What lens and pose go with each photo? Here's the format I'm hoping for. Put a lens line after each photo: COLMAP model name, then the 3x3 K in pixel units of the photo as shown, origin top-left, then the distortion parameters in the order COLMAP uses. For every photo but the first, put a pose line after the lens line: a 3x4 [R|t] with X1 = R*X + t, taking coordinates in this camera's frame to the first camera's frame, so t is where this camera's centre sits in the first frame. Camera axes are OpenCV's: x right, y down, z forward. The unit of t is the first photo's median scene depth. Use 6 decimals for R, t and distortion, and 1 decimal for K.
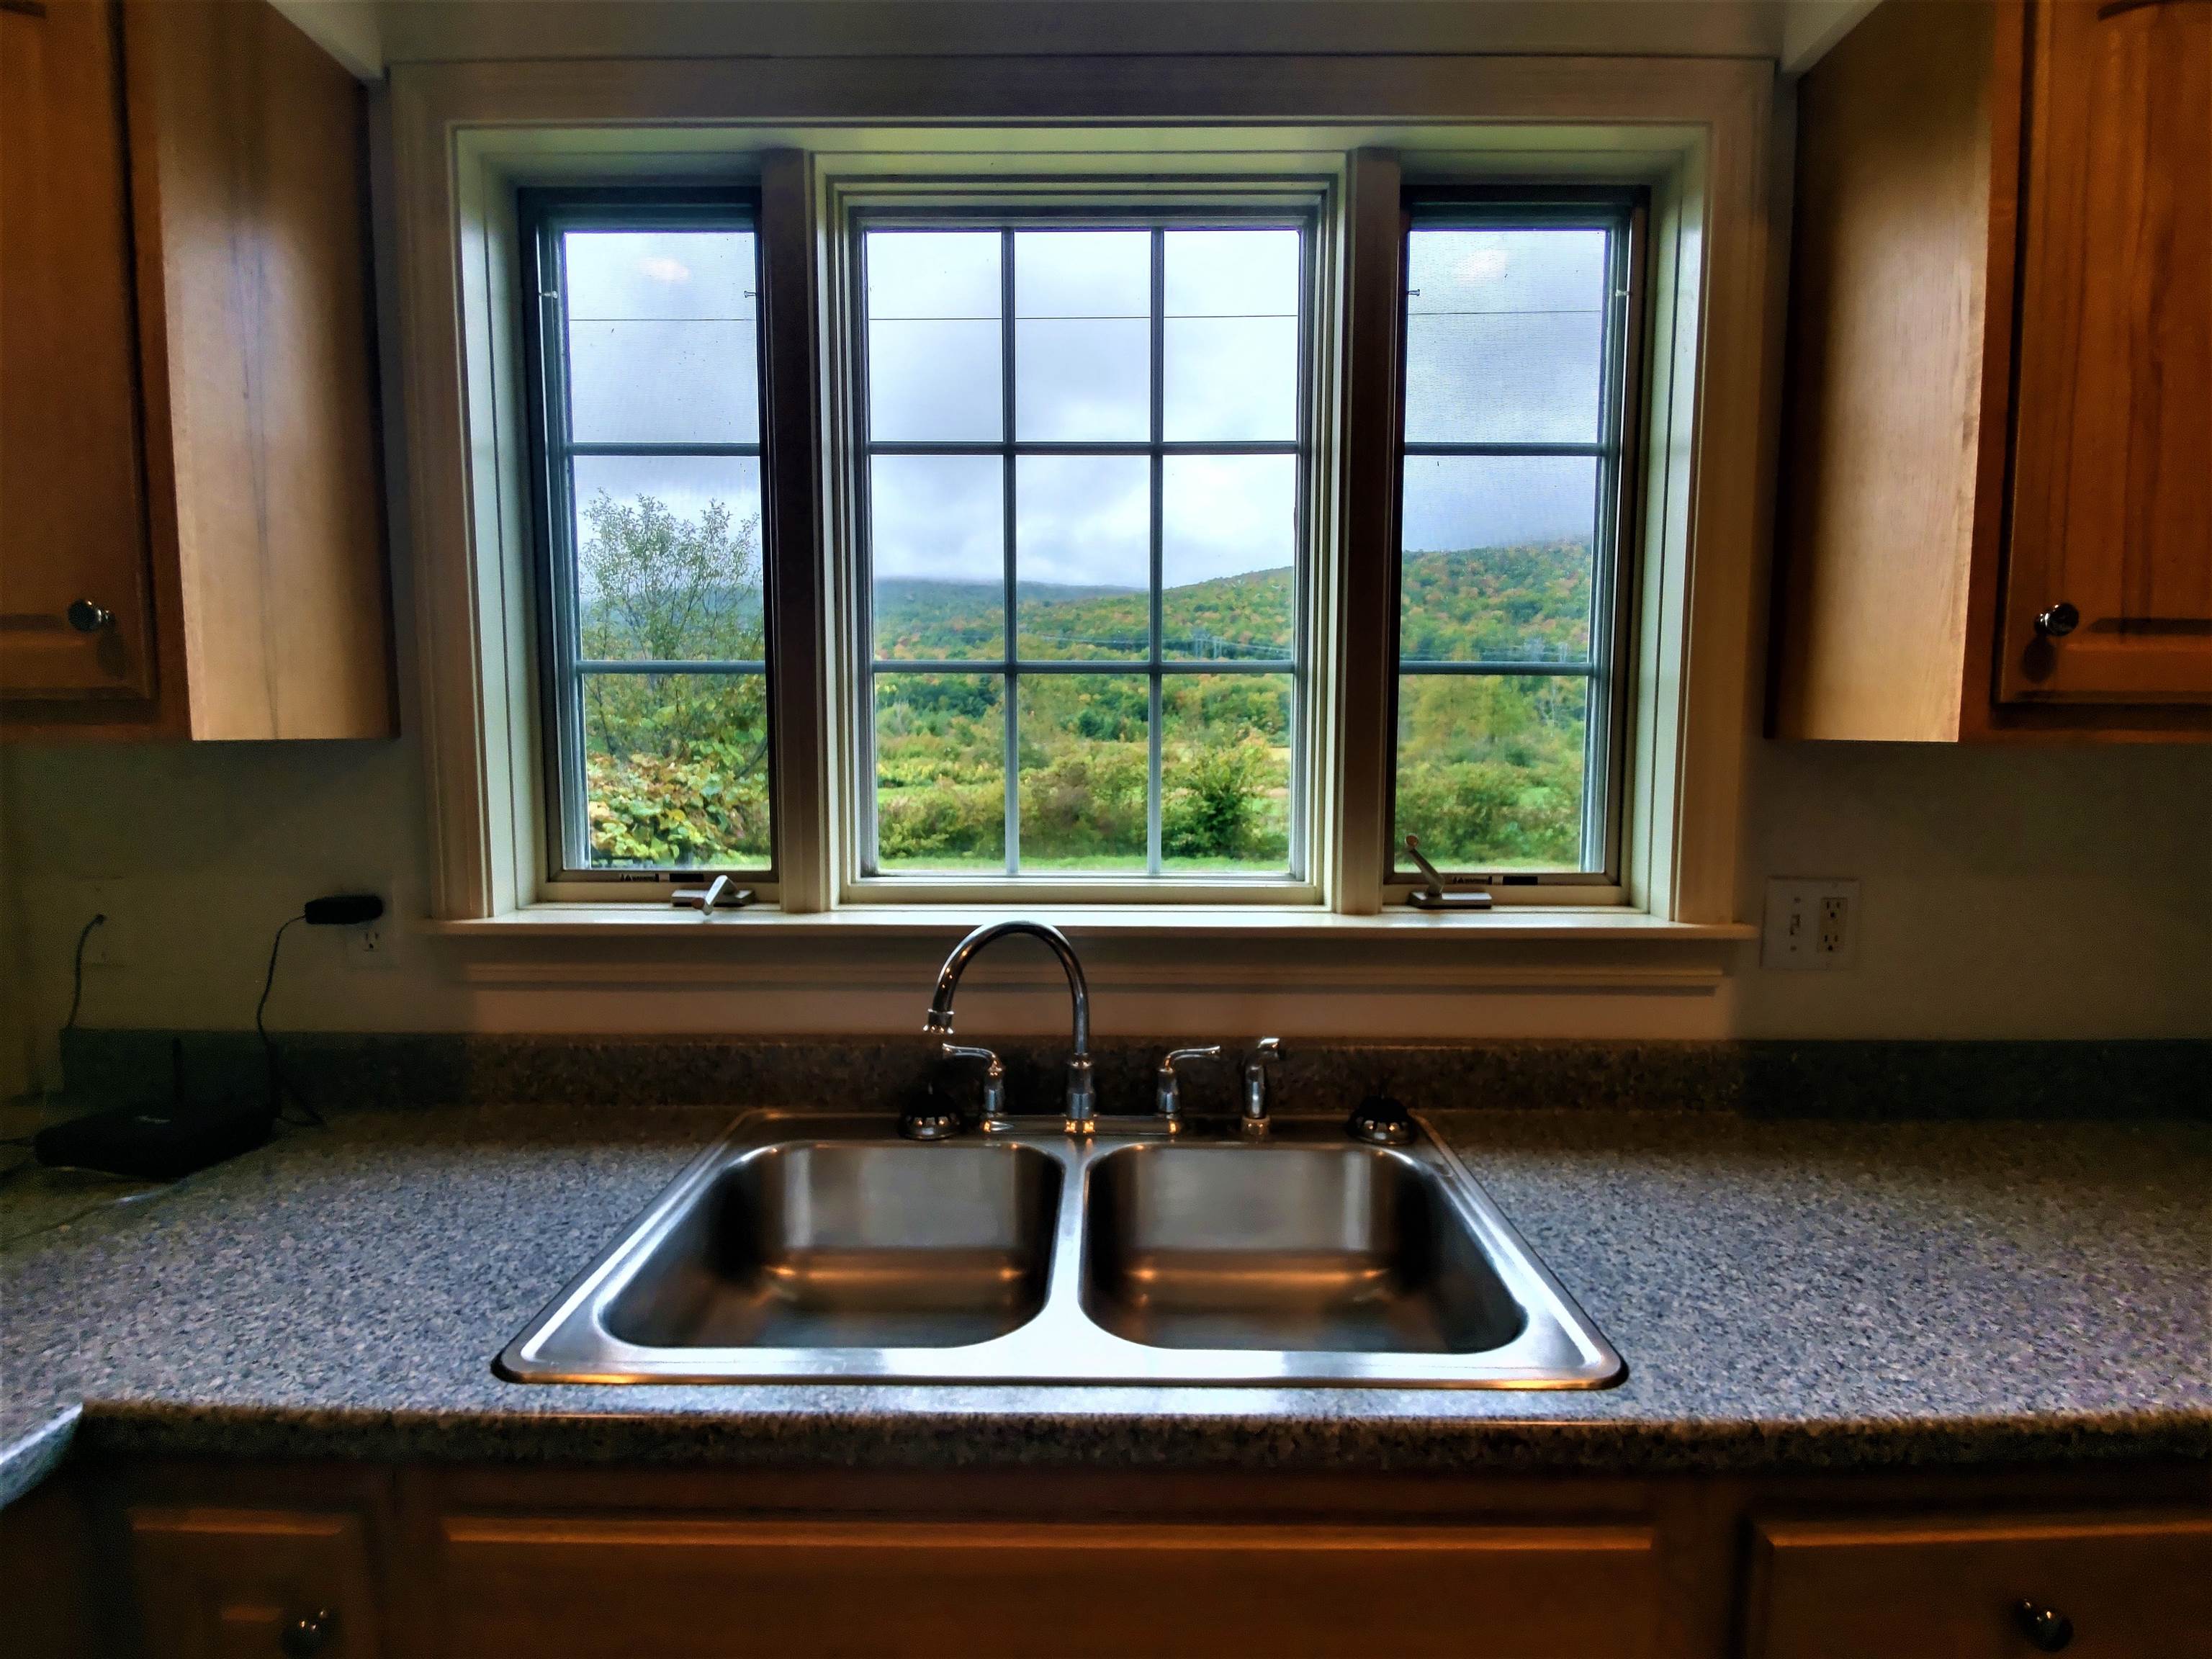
lens RADIAL K [[1069.3, 0, 1111.8], [0, 1069.3, 832.1], [0, 0, 1]] dist [0.007223, -0.017663]
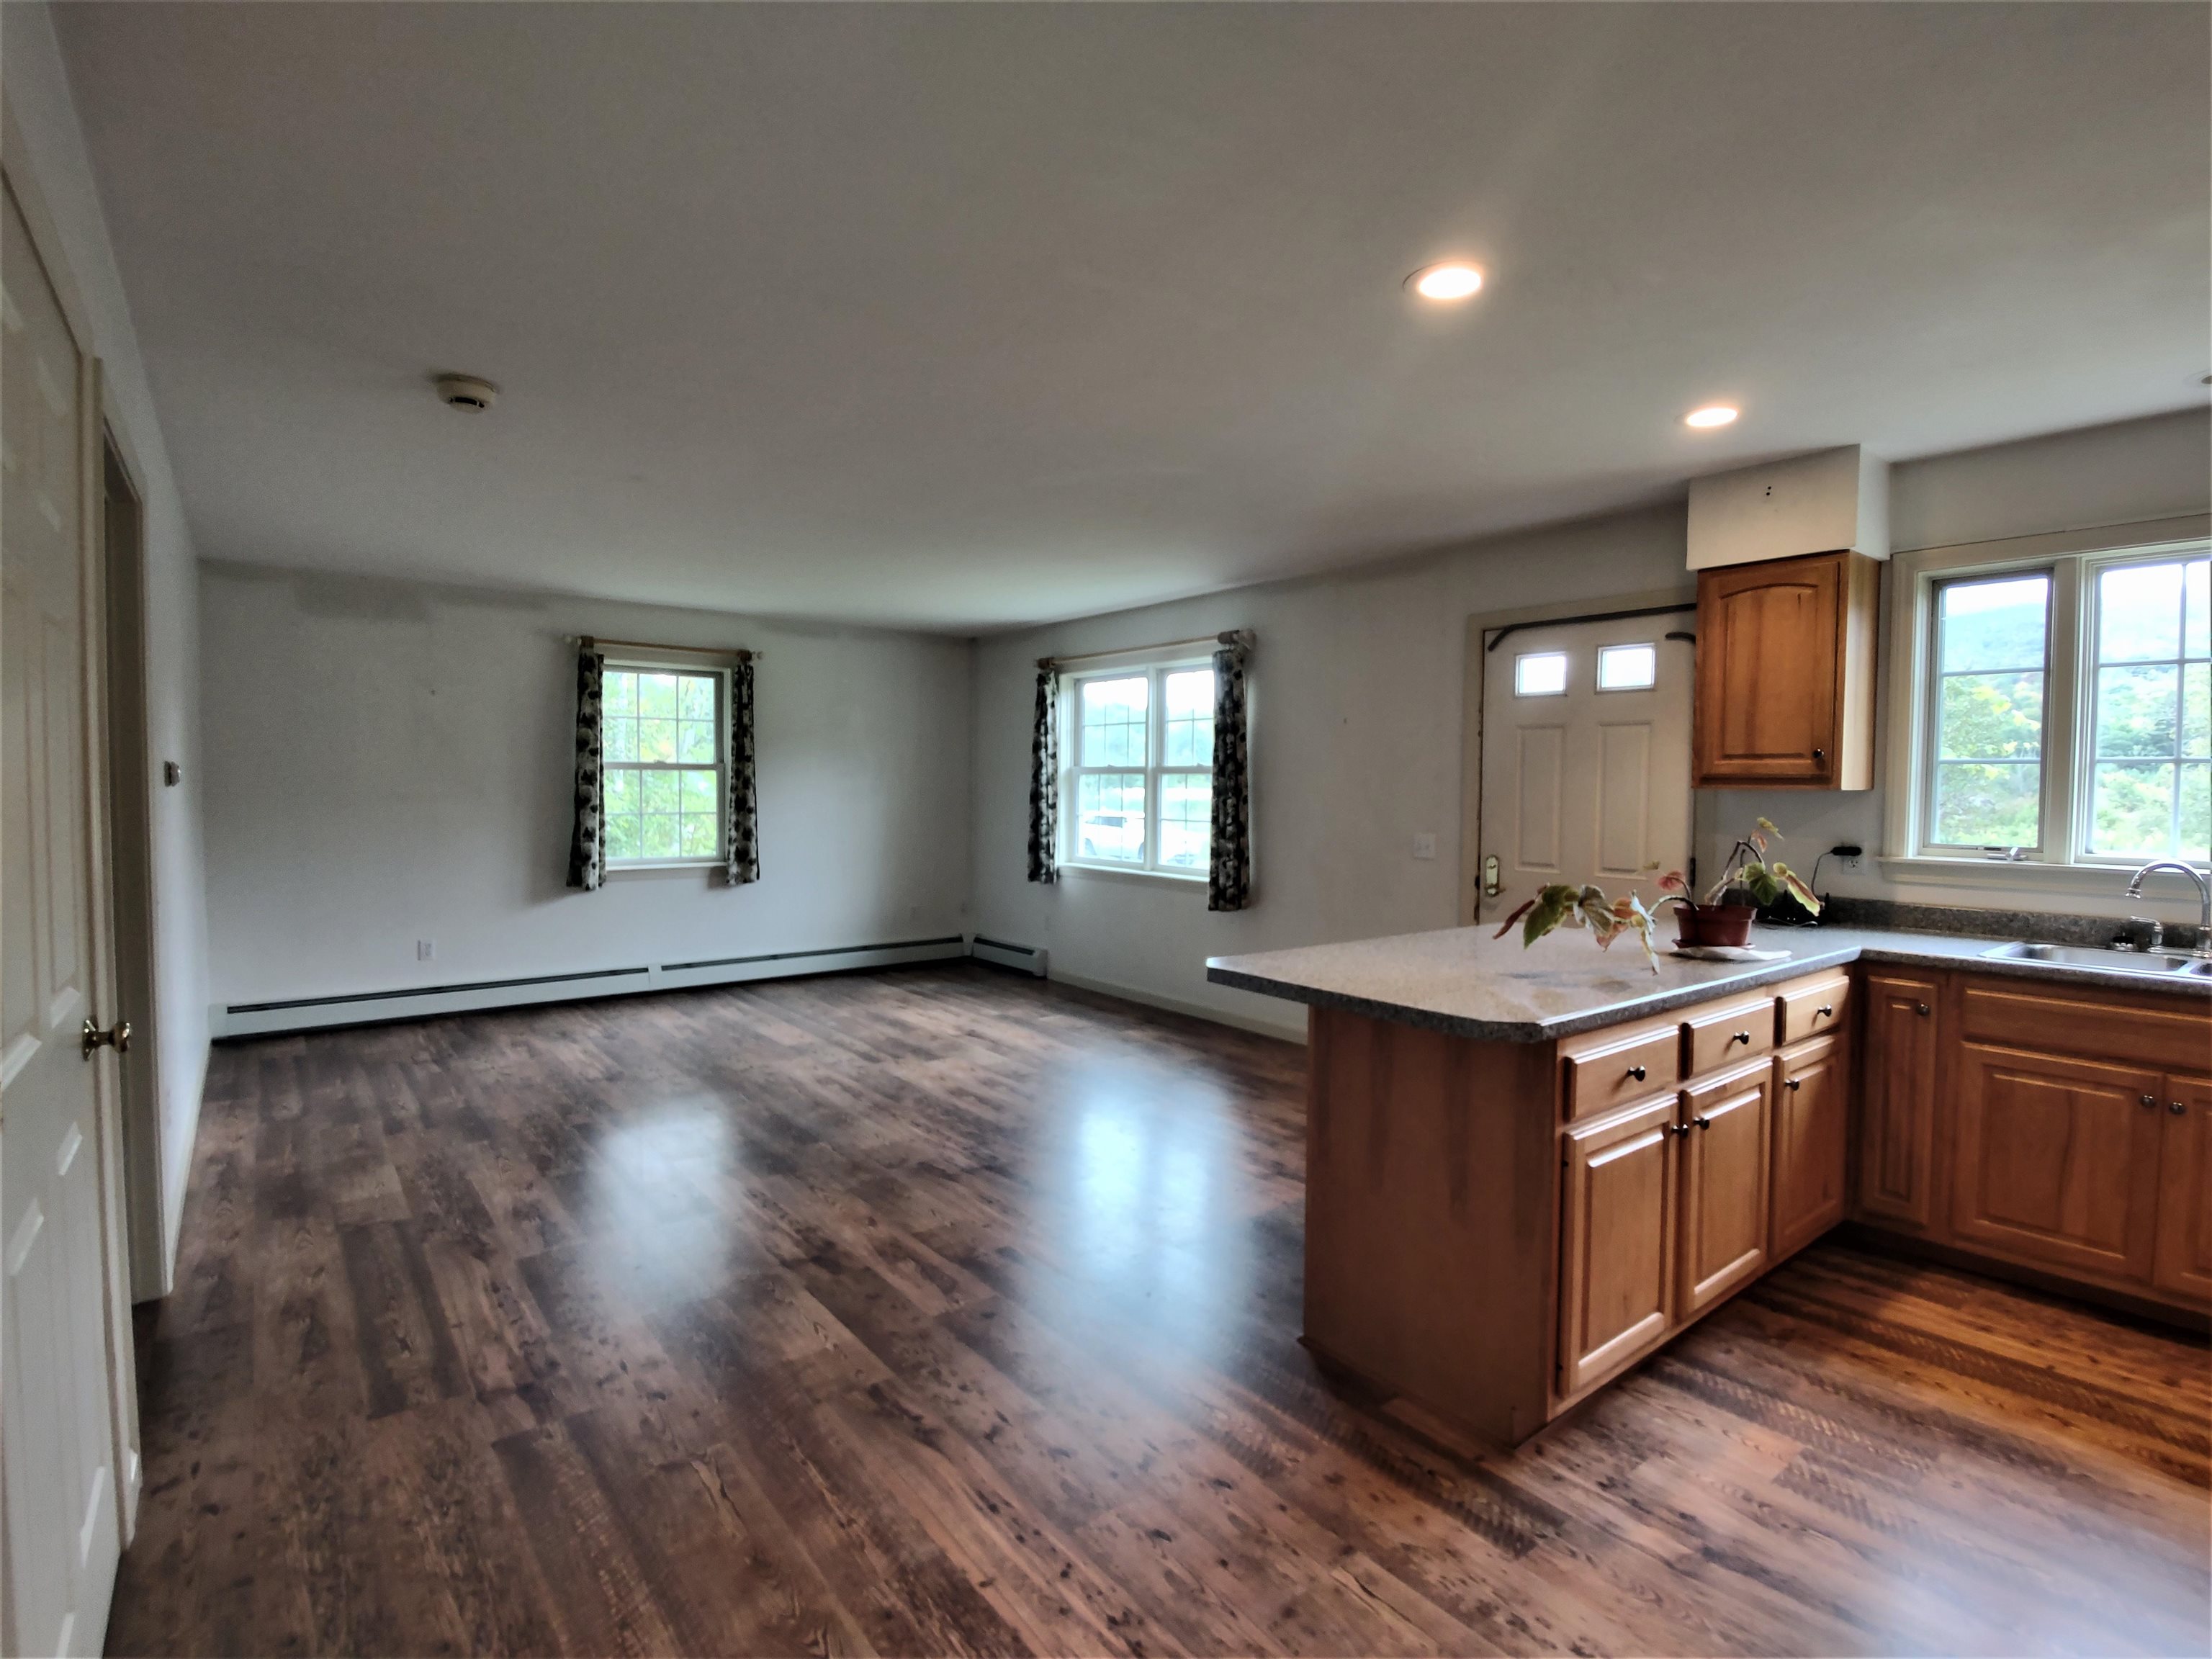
lens RADIAL K [[1069.3, 0, 1107.4], [0, 1069.3, 835.5], [0, 0, 1]] dist [0.007223, -0.017663]
pose [[0.621811, 0.039560, -0.782167, 0.236444], [-0.079515, 0.996751, -0.012801, 0.201565], [0.779120, 0.070154, 0.622937, -2.038831]]
